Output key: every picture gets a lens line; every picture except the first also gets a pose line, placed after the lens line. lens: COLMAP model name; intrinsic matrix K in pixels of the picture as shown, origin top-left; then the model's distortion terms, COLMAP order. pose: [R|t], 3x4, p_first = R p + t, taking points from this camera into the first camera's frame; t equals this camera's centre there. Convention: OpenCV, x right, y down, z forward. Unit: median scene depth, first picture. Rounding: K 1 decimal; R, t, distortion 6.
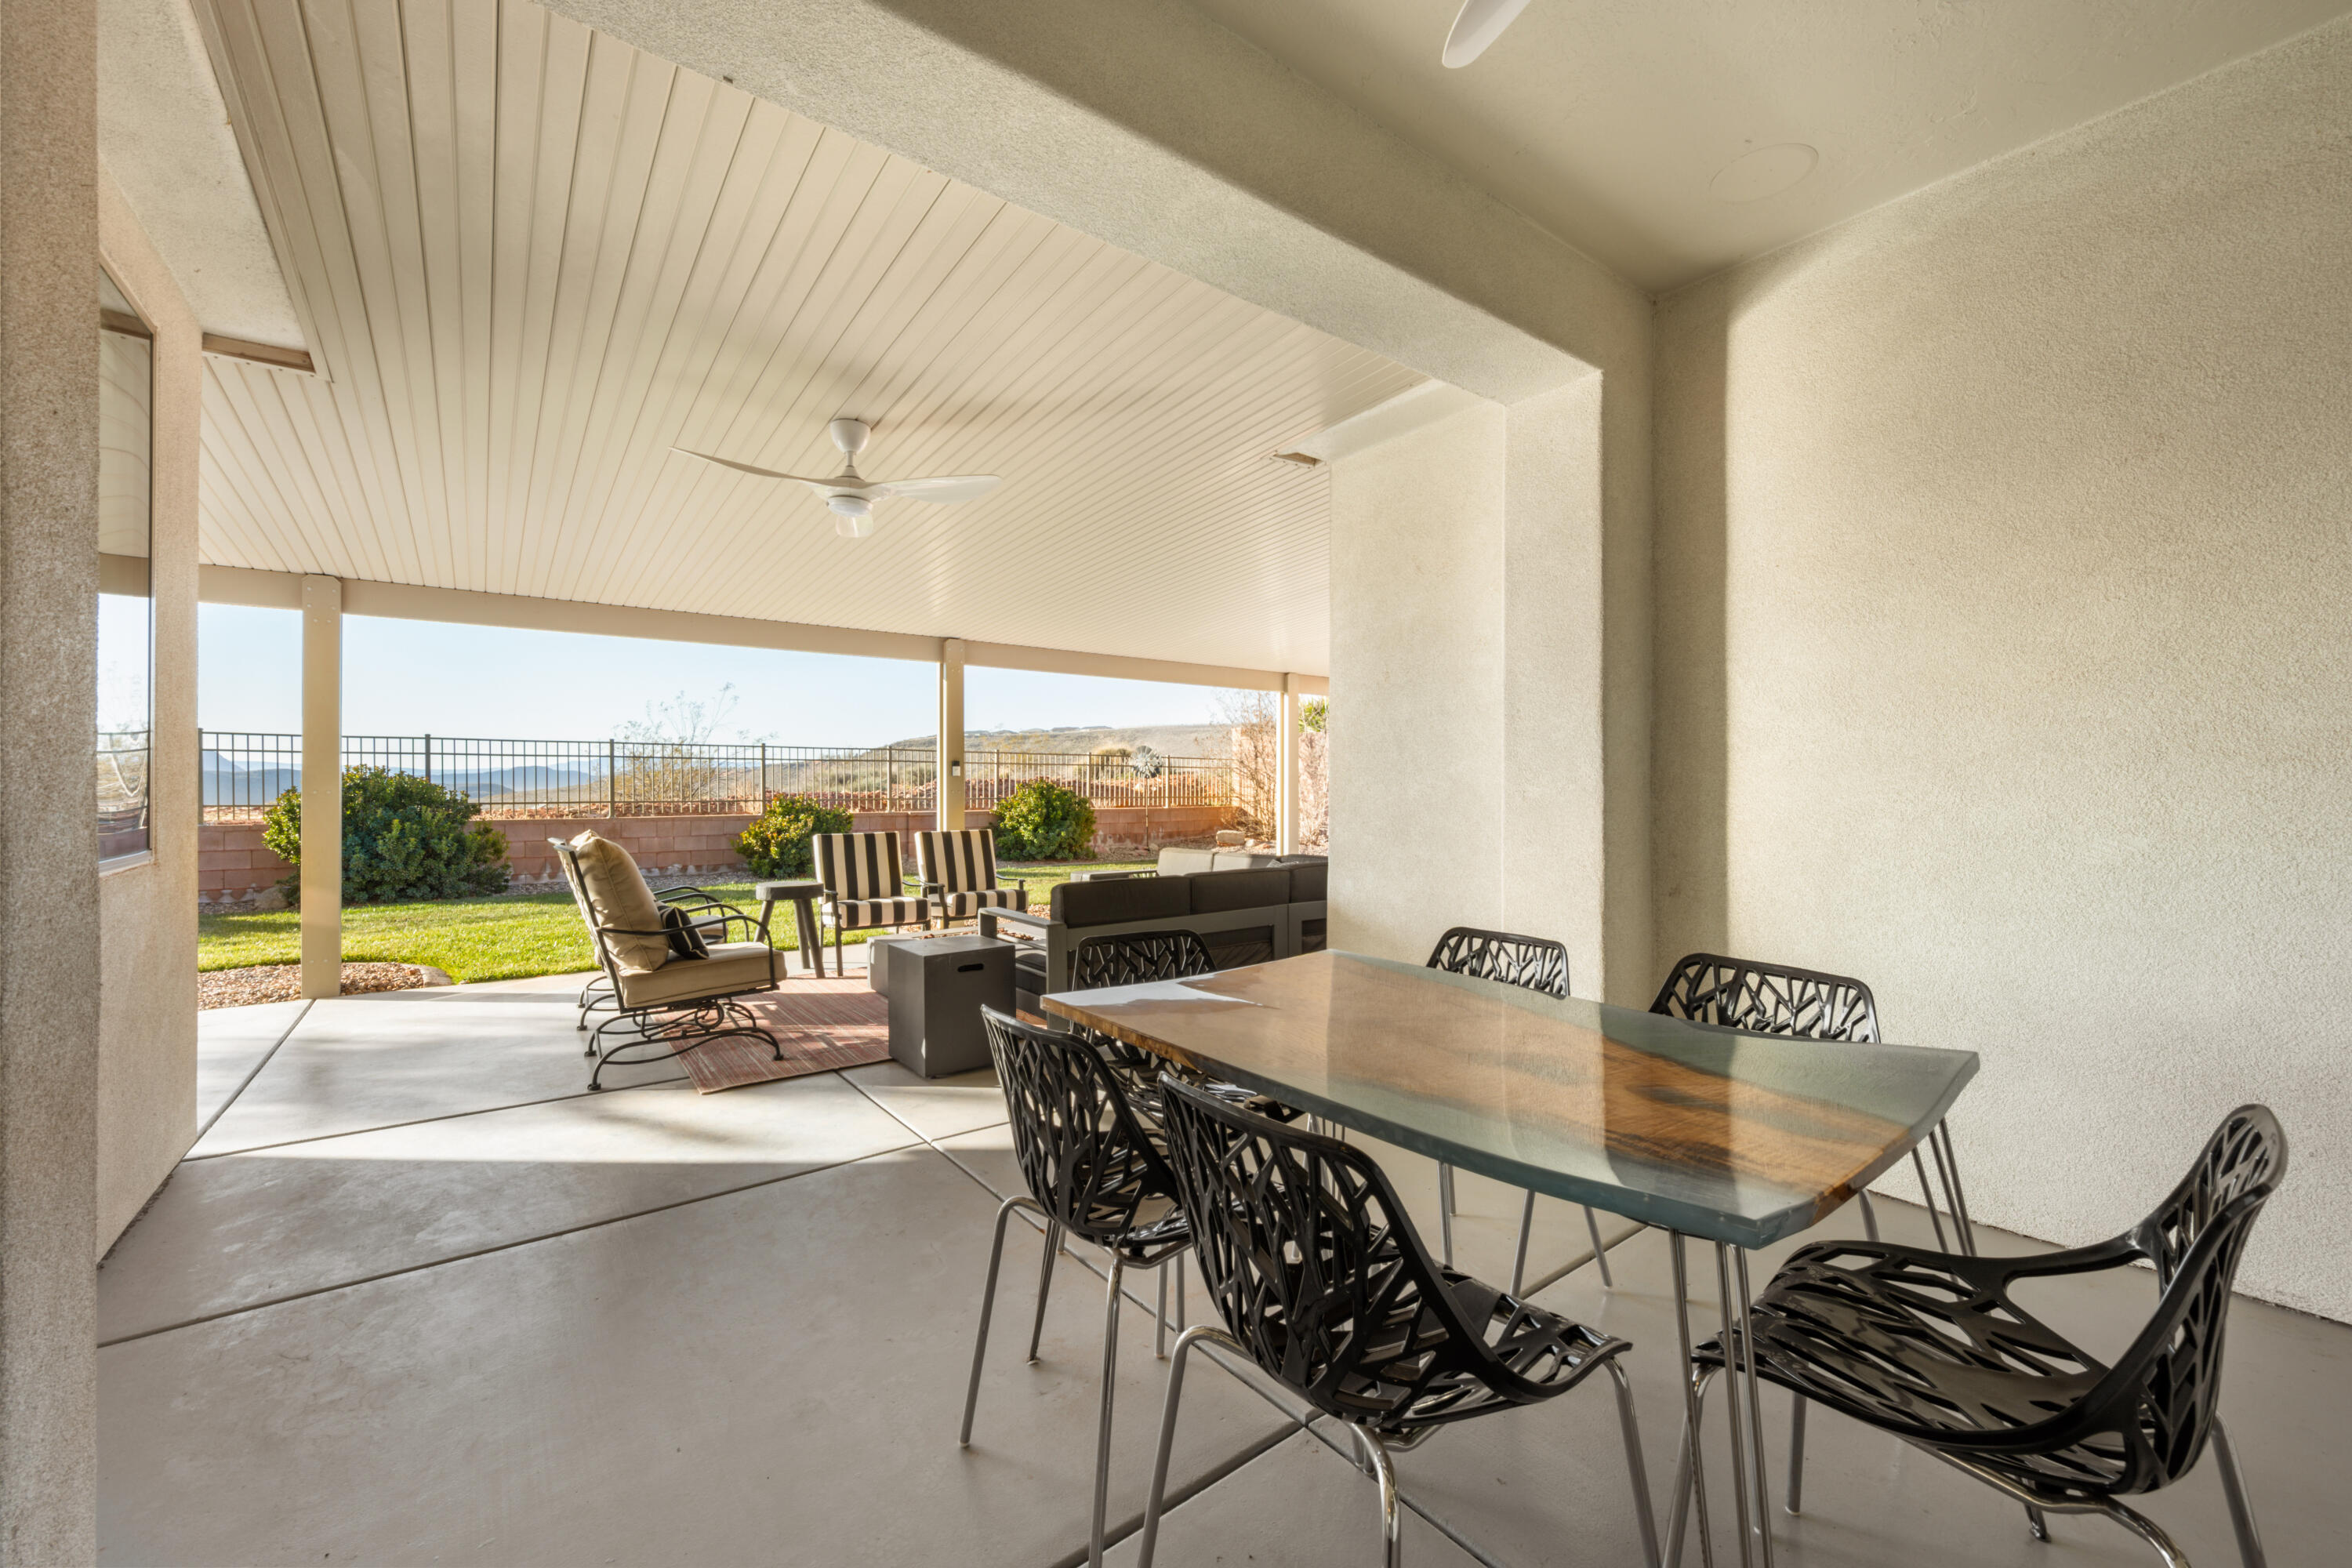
lens RADIAL K [[933.1, 0, 1175.5], [0, 933.1, 792.7], [0, 0, 1]] dist [0.000200, -0.000087]
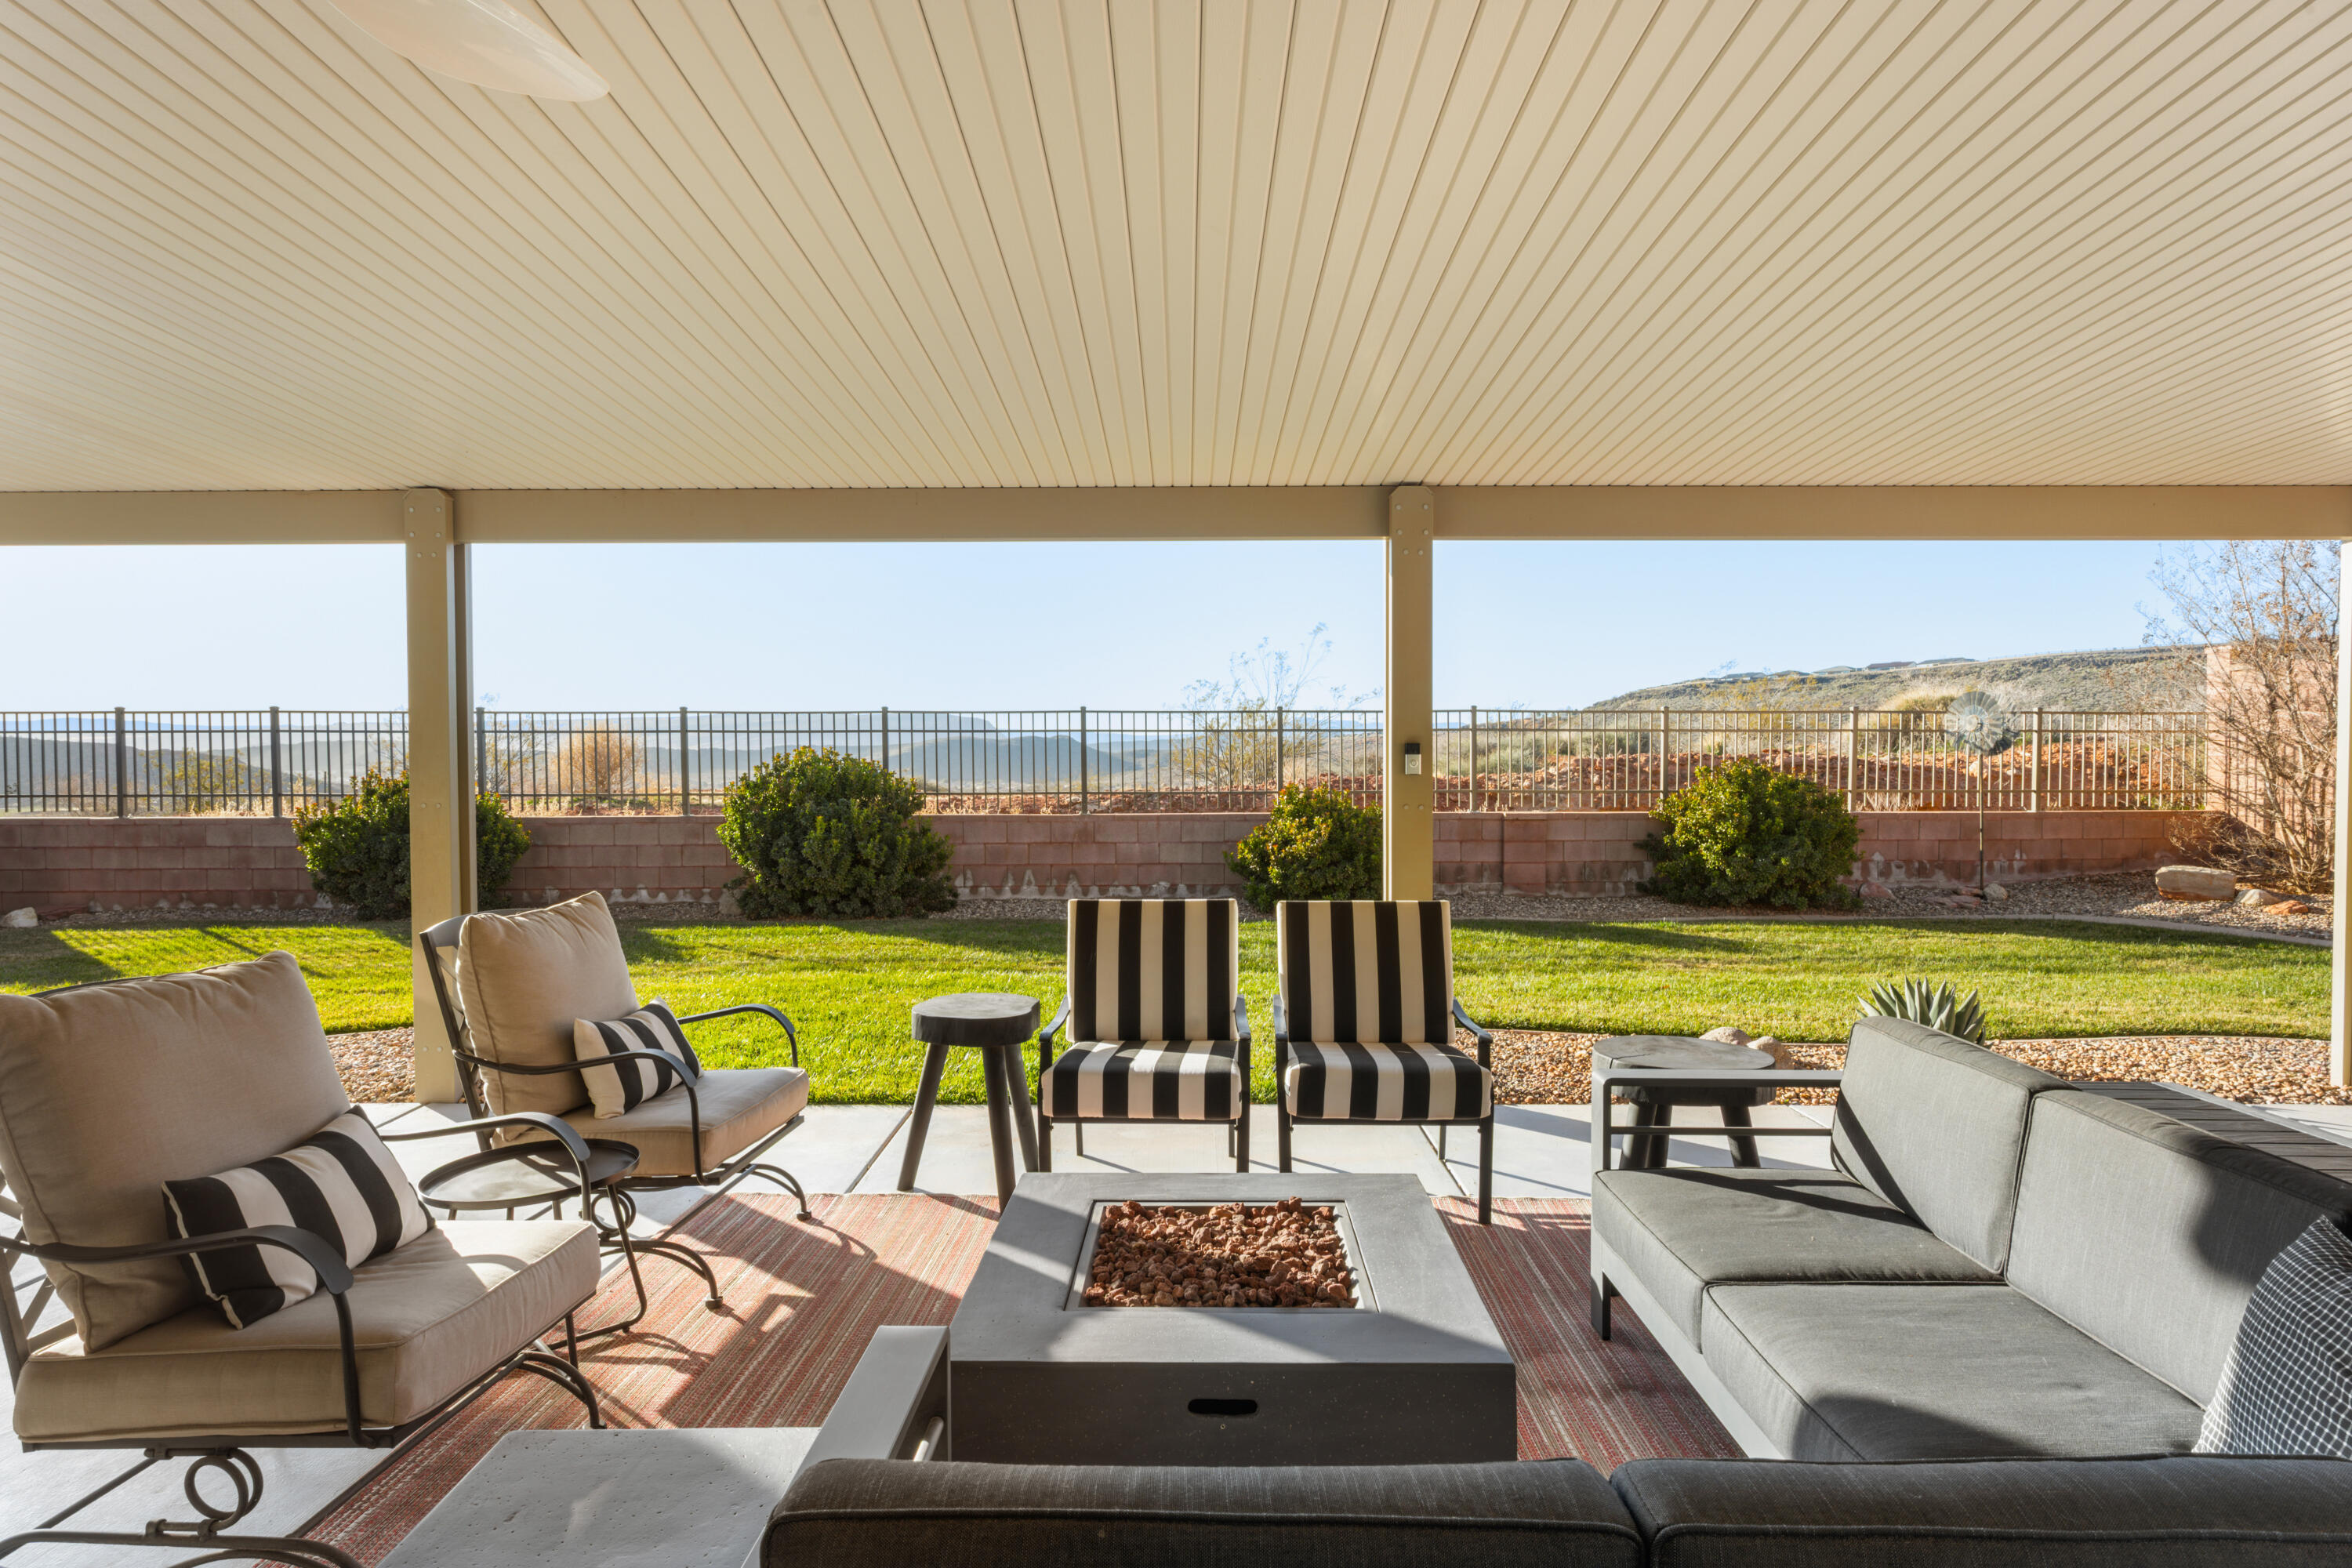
lens RADIAL K [[1222.9, 0, 1176.0], [0, 1222.9, 784.0], [0, 0, 1]] dist [0.004695, 0.001425]
pose [[0.796855, 0.015195, -0.603980, 0.025807], [-0.003578, 0.999785, 0.020432, -0.013478], [0.604160, -0.014121, 0.796738, 0.223350]]
